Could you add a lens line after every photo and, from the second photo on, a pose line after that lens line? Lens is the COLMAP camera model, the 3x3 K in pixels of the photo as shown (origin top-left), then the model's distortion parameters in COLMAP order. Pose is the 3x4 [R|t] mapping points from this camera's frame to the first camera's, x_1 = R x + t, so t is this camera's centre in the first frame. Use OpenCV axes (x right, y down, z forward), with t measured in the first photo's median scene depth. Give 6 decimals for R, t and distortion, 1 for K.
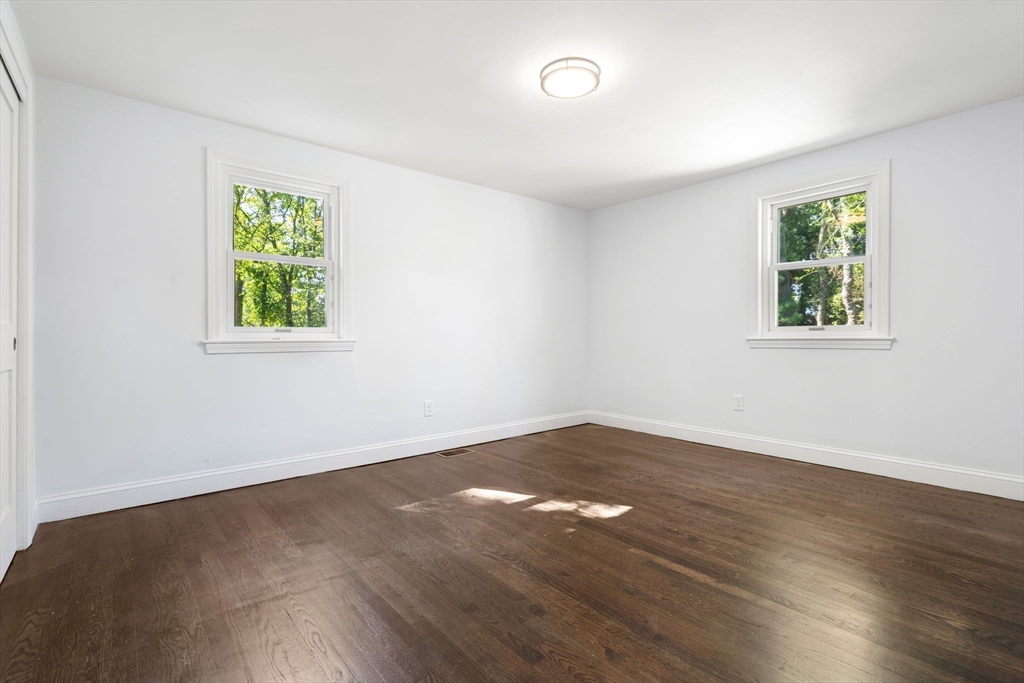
lens RADIAL K [[467.8, 0, 508.0], [0, 467.8, 341.7], [0, 0, 1]] dist [-0.005417, 0.001813]
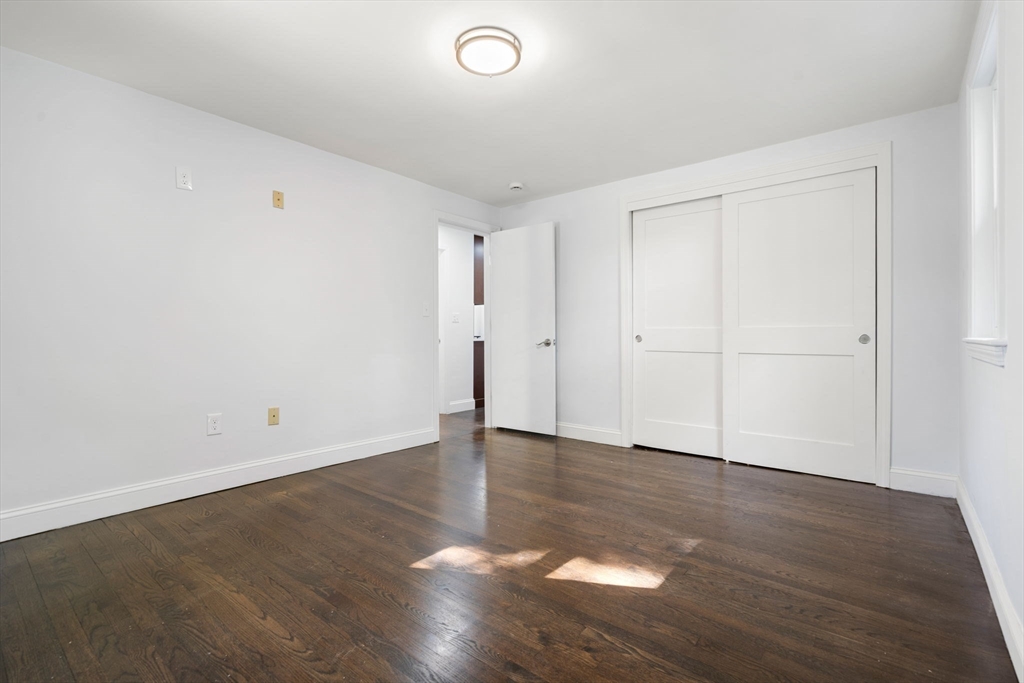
lens RADIAL K [[467.8, 0, 517.2], [0, 467.8, 336.3], [0, 0, 1]] dist [-0.005417, 0.001813]
pose [[-0.977506, 0.005183, -0.210845, 0.291823], [0.003457, 0.999957, 0.008551, -0.020096], [0.210880, 0.007630, -0.977482, 2.013008]]
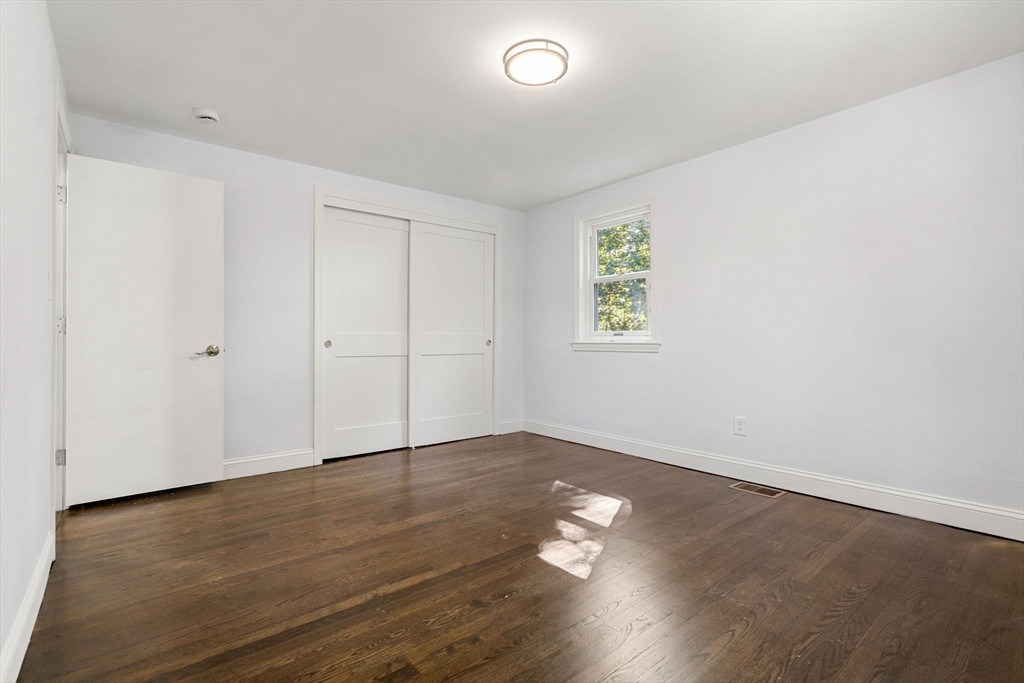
lens RADIAL K [[467.8, 0, 511.4], [0, 467.8, 339.6], [0, 0, 1]] dist [-0.005417, 0.001813]
pose [[-0.001454, 0.002748, -0.999995, 1.123775], [-0.004187, 0.999987, 0.002754, -0.017791], [0.999990, 0.004191, -0.001443, 1.014158]]
